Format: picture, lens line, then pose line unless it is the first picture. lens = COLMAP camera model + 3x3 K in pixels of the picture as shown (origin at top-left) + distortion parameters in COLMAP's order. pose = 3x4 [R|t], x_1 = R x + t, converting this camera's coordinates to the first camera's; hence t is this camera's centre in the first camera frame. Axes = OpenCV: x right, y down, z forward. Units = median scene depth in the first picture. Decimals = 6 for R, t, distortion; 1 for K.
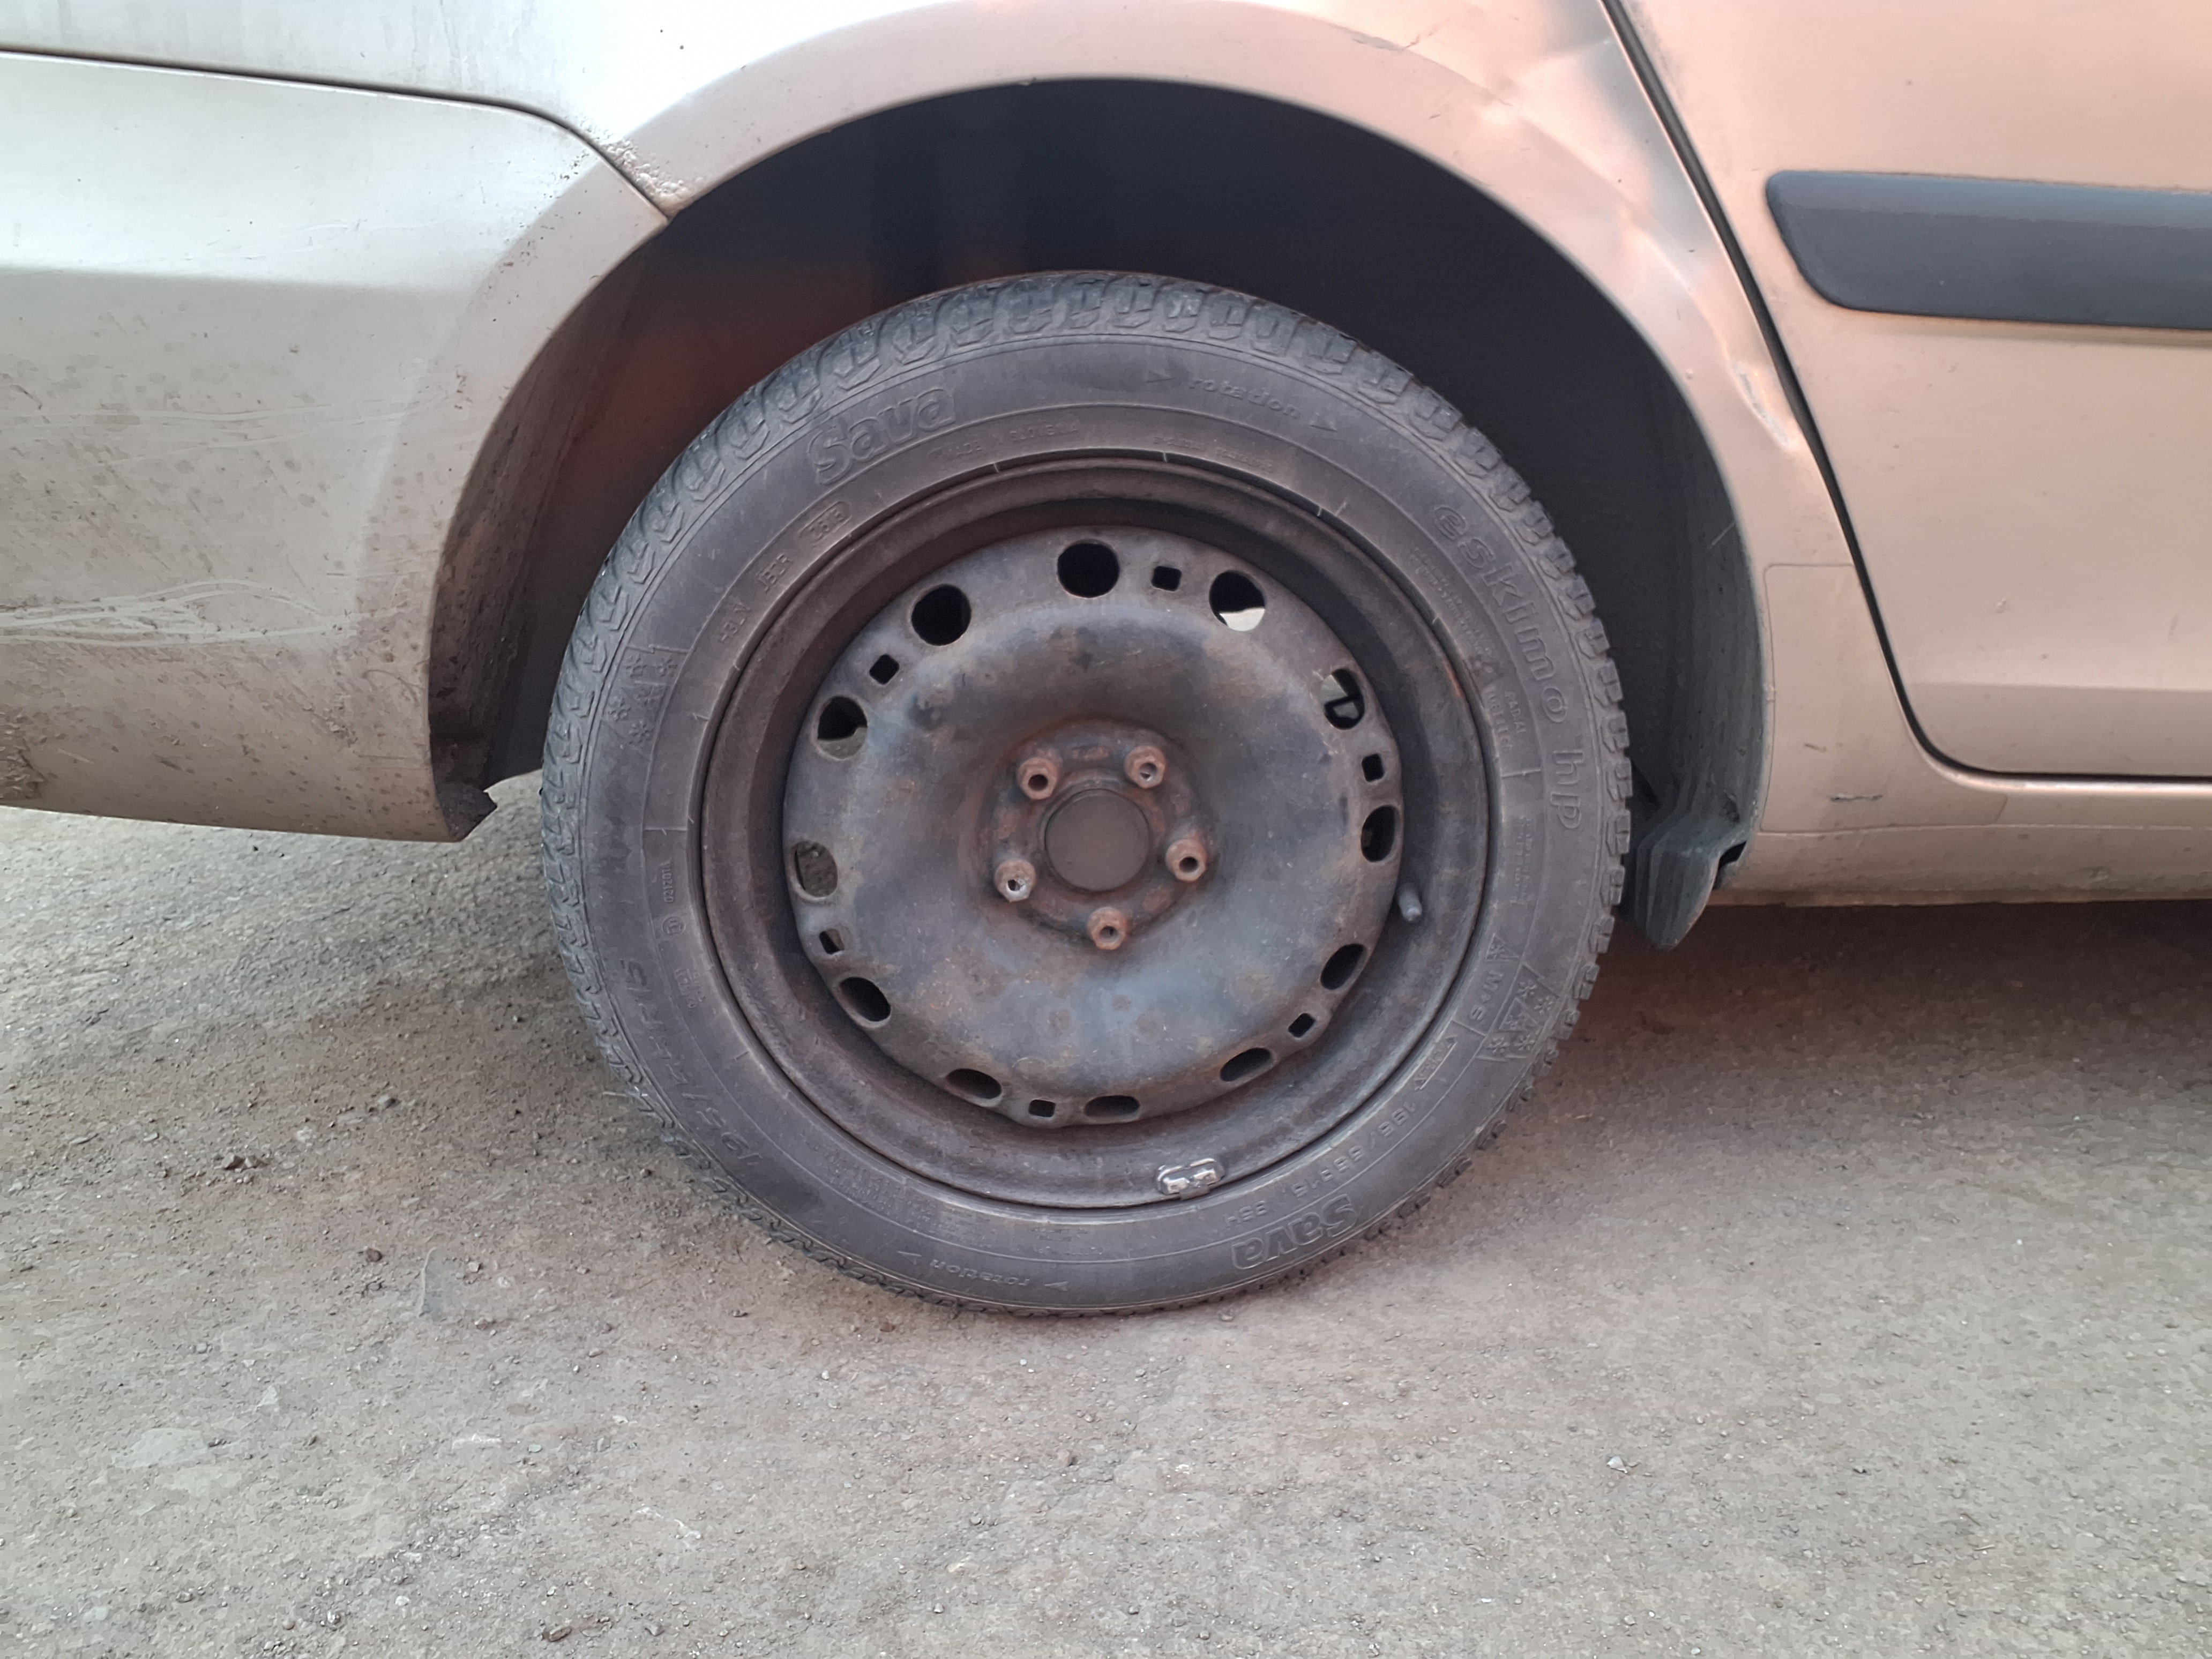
lens RADIAL K [[1766.7, 0, 1109.7], [0, 1766.7, 822.1], [0, 0, 1]] dist [0.051061, -0.064774]
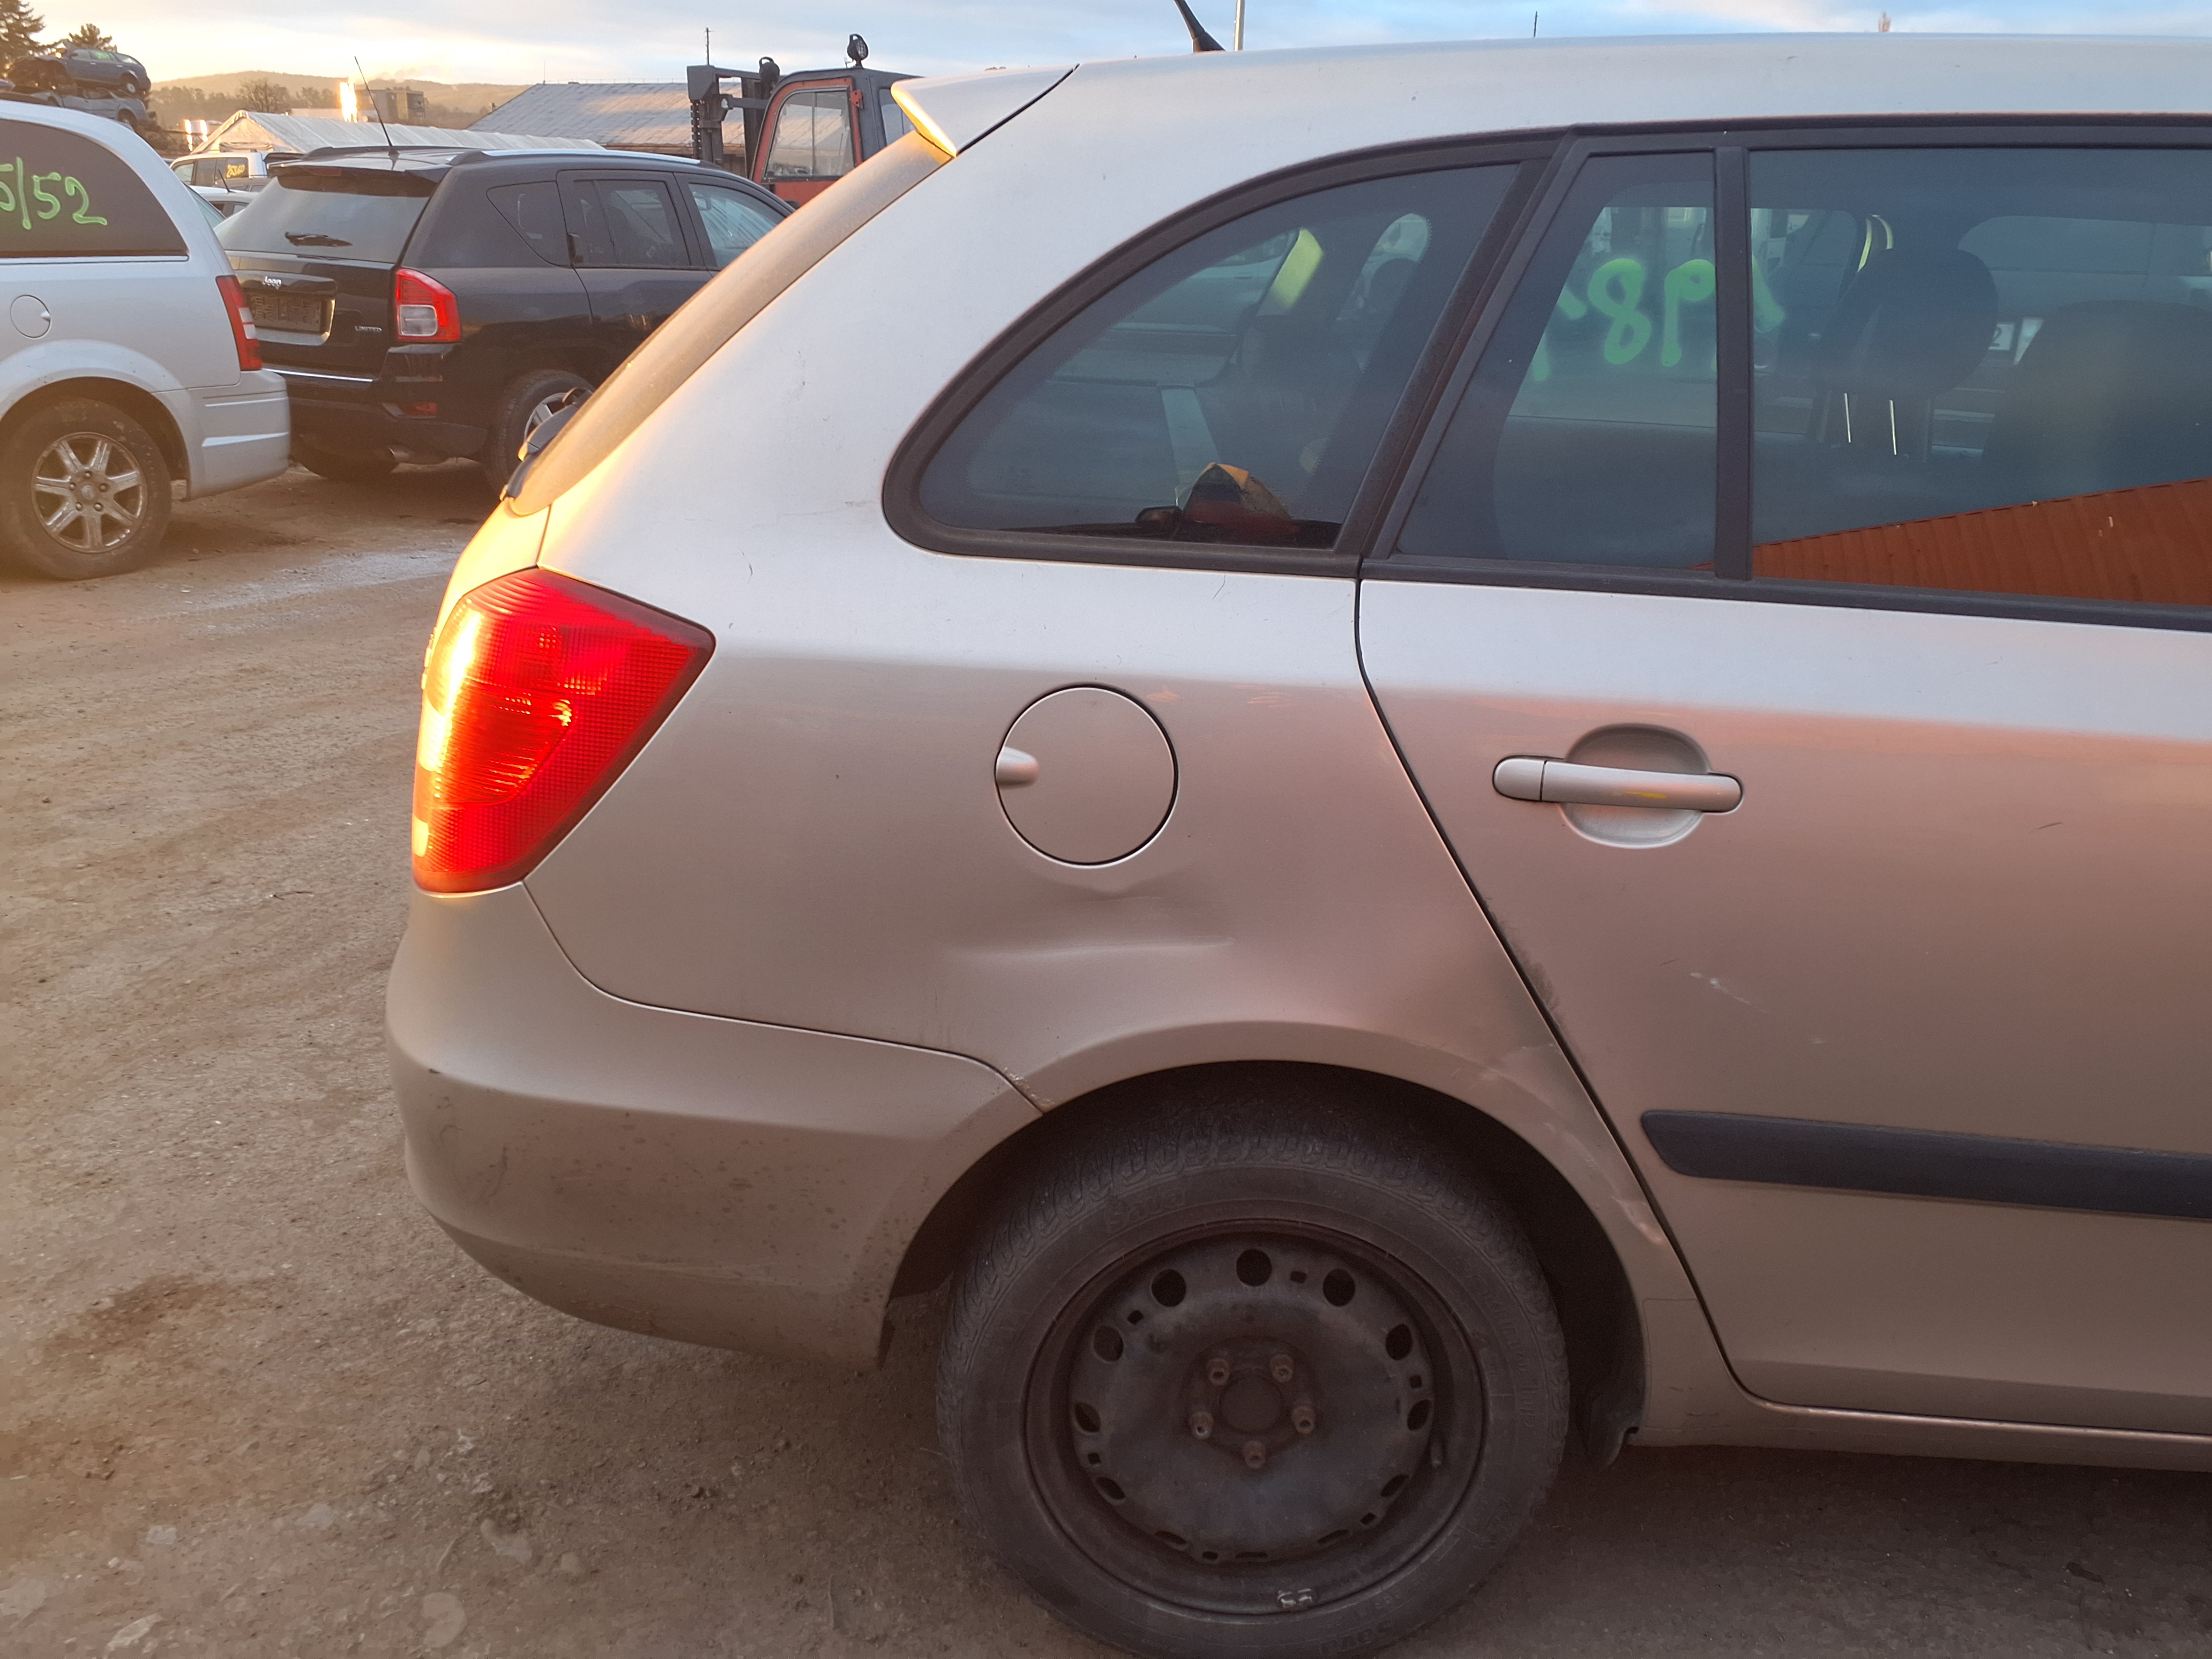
lens RADIAL K [[1766.7, 0, 1116.0], [0, 1766.7, 813.5], [0, 0, 1]] dist [0.051061, -0.064774]
pose [[0.996085, 0.048831, -0.073688, -0.038142], [-0.049207, 0.998783, -0.003295, -0.540919], [0.073438, 0.006908, 0.997276, -0.716021]]
